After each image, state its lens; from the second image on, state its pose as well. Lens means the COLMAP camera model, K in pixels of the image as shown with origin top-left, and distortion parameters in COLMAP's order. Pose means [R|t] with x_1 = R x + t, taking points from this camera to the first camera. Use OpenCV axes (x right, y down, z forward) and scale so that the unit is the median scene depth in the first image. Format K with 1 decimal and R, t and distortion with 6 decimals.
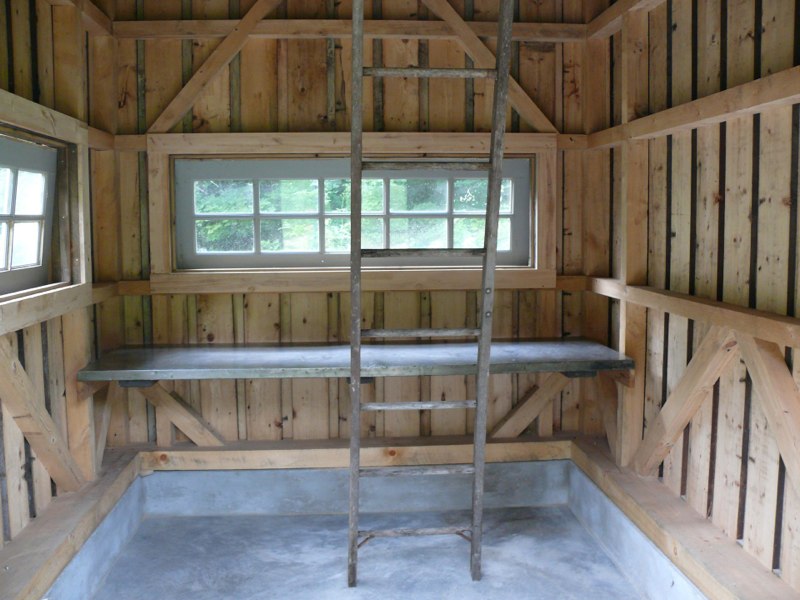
lens RADIAL K [[811.4, 0, 400.0], [0, 811.4, 300.0], [0, 0, 1]] dist [-0.209077, 0.210652]
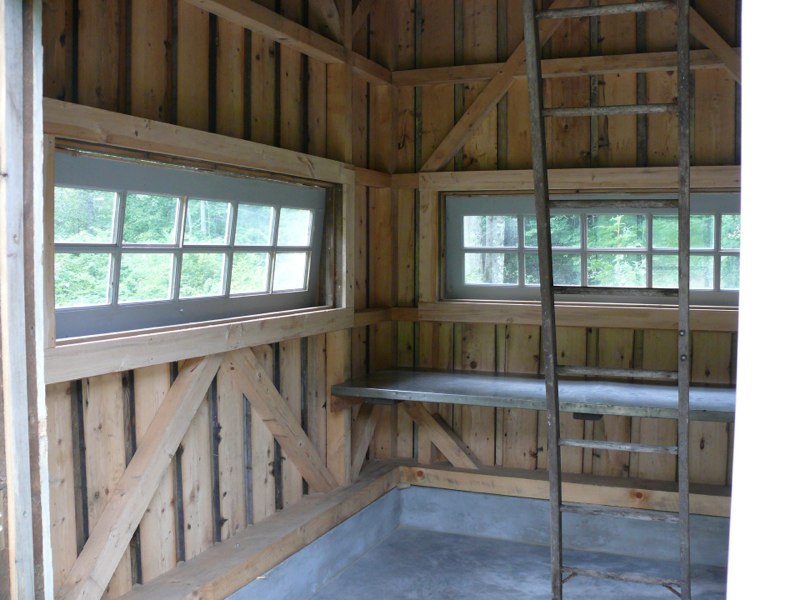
lens RADIAL K [[811.4, 0, 400.0], [0, 811.4, 300.0], [0, 0, 1]] dist [-0.209077, 0.210652]
pose [[0.893719, 0.035728, -0.447202, 0.155120], [-0.052906, 0.998262, -0.025978, -0.005643], [0.445496, 0.046877, 0.894056, 0.007510]]
